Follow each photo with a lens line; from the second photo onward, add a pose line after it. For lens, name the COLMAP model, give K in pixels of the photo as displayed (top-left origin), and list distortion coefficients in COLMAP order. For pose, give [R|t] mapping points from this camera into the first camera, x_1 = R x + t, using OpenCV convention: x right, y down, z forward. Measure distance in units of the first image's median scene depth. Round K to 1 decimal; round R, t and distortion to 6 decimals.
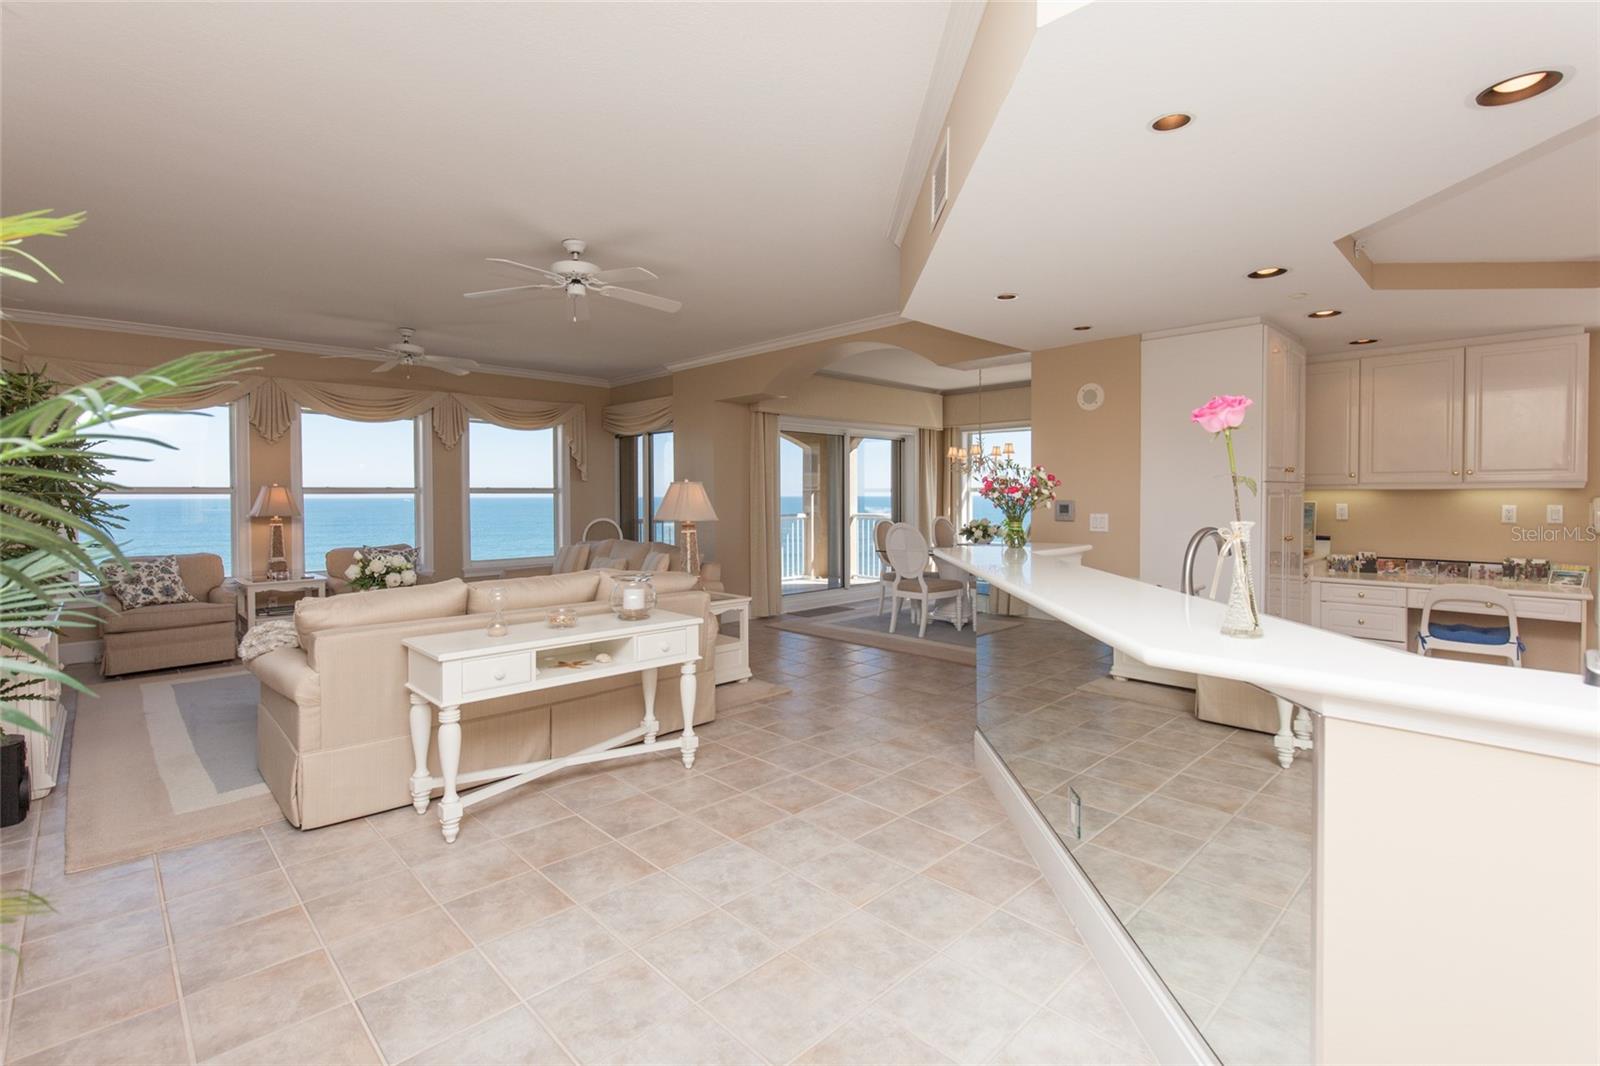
lens RADIAL K [[731.9, 0, 800.1], [0, 731.9, 508.1], [0, 0, 1]] dist [0.022414, -0.000030]
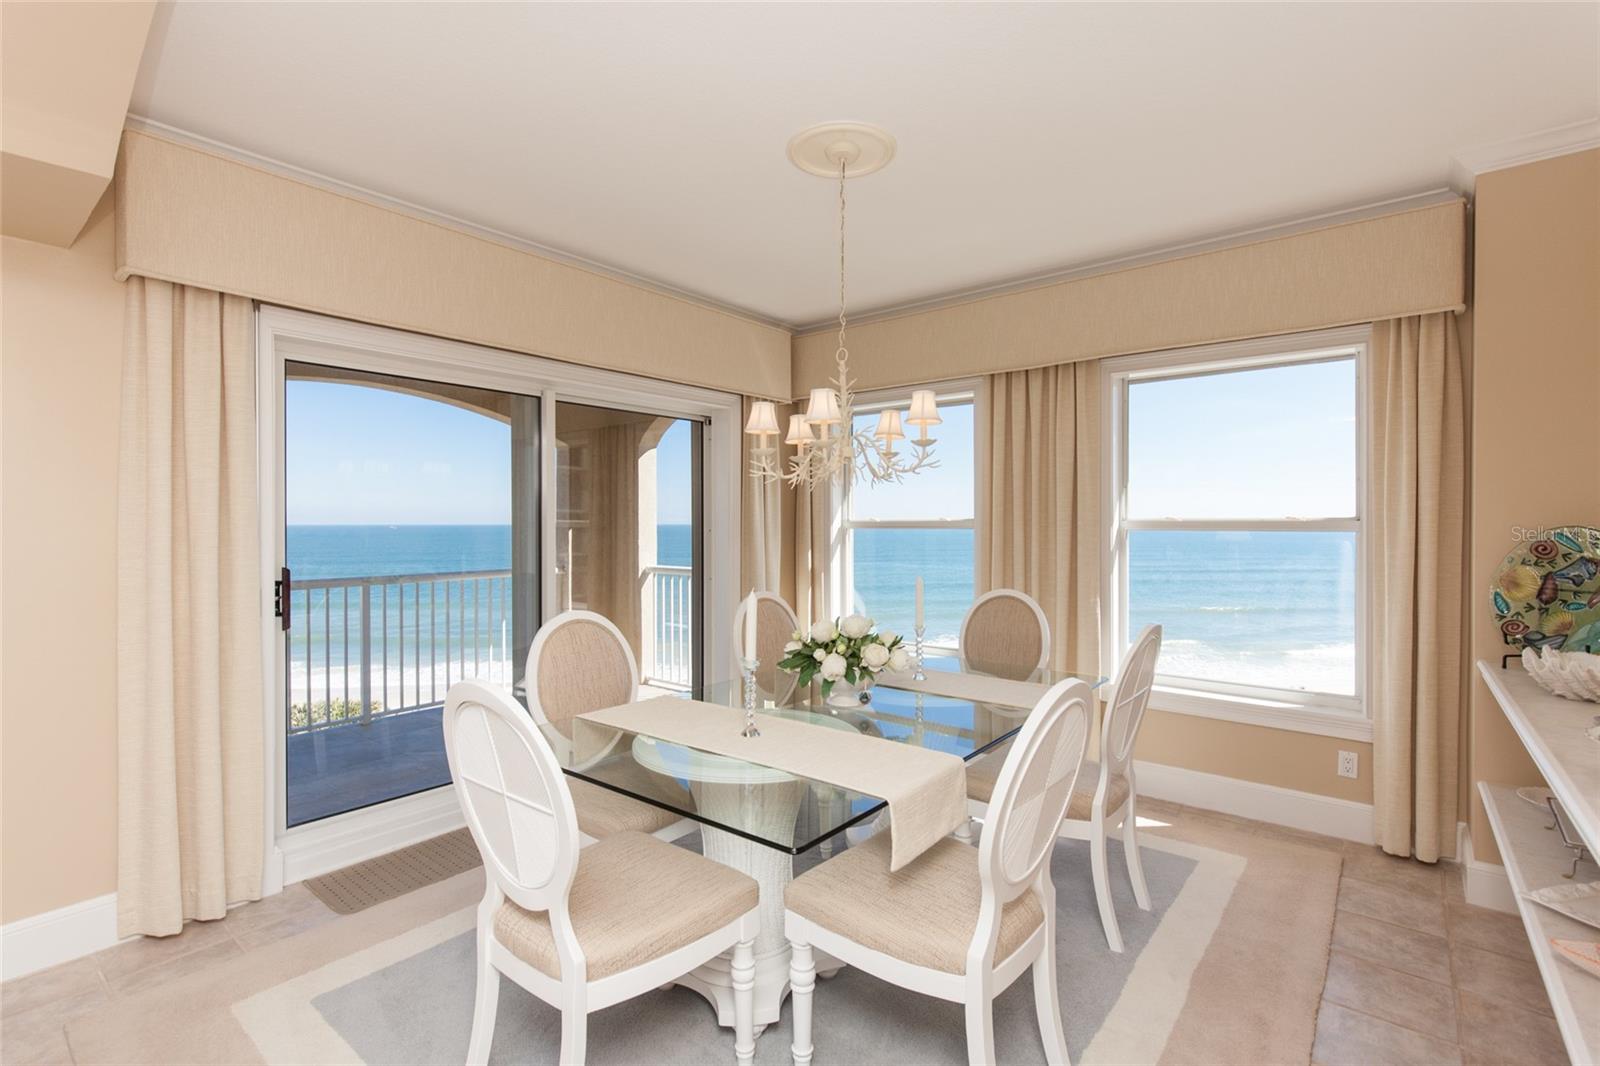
lens RADIAL K [[748.0, 0, 803.9], [0, 748.0, 526.5], [0, 0, 1]] dist [-0.016899, -0.000174]
pose [[0.992873, 0.002876, 0.119142, 0.373912], [-0.001021, 0.999877, -0.015627, -0.042364], [-0.119172, 0.015394, 0.992754, 1.317931]]
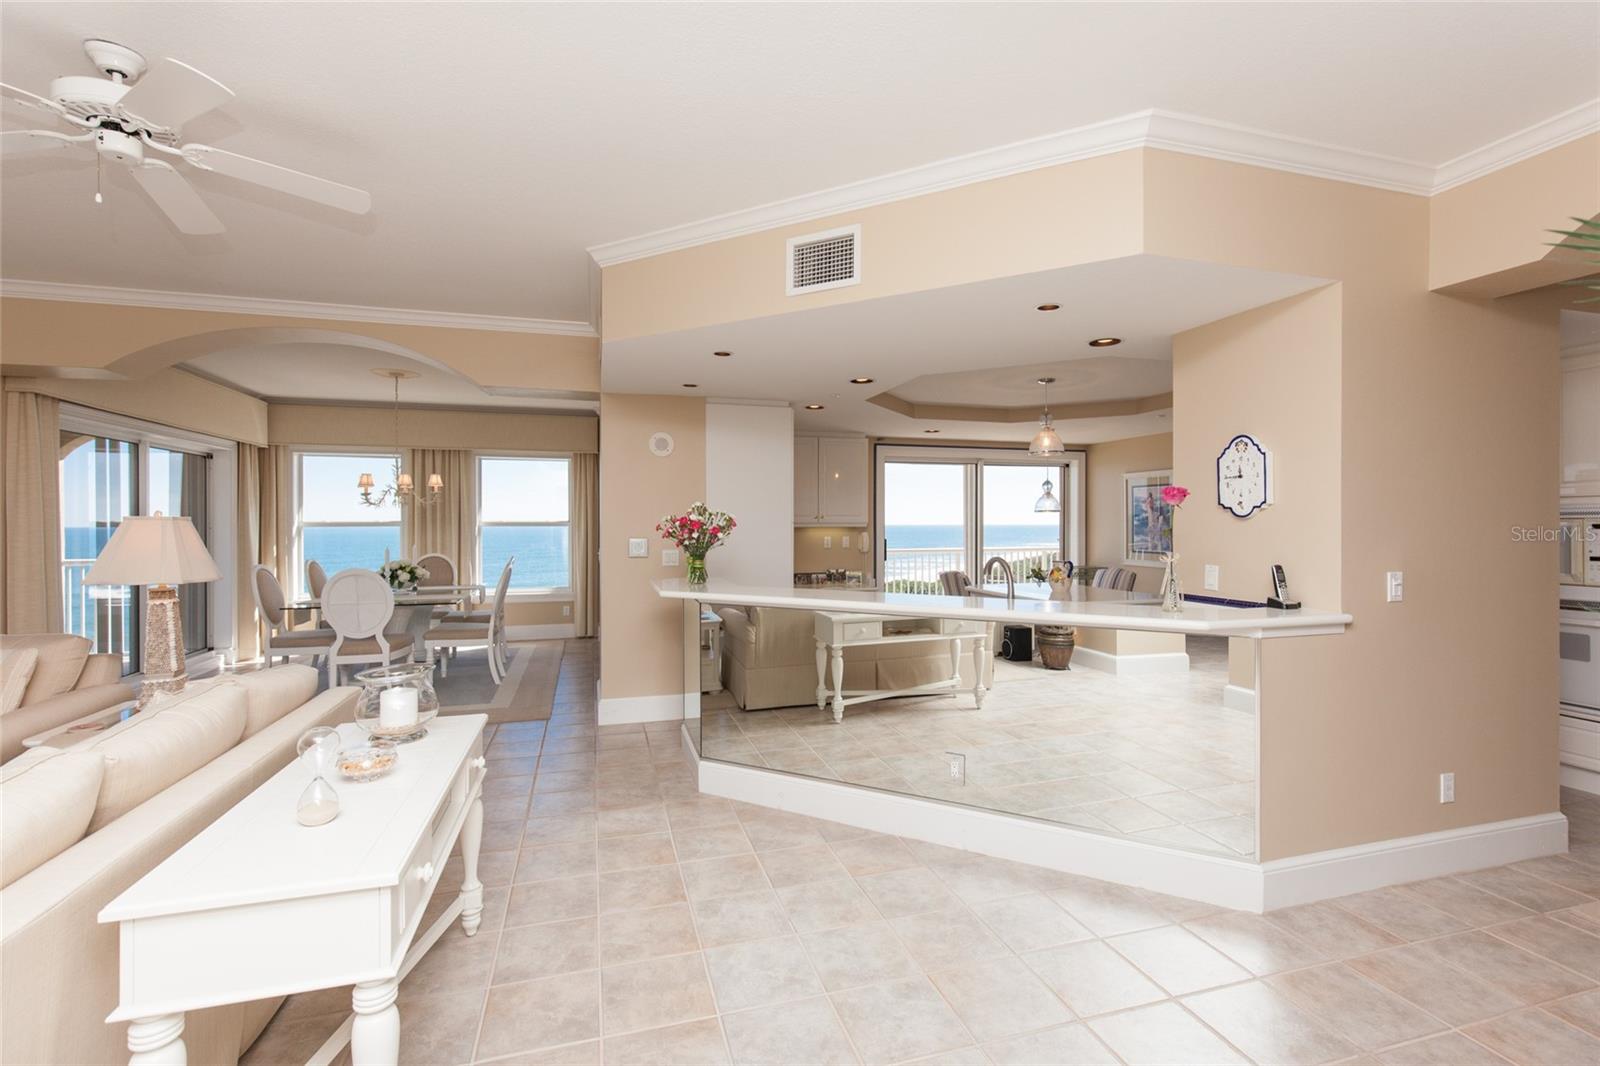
lens RADIAL K [[721.6, 0, 804.2], [0, 721.6, 527.3], [0, 0, 1]] dist [0.002610, -0.000250]
pose [[0.463532, -0.001130, 0.886080, -0.567742], [0.016062, 0.999846, -0.007127, -0.018624], [-0.885935, 0.017536, 0.463478, 0.372198]]
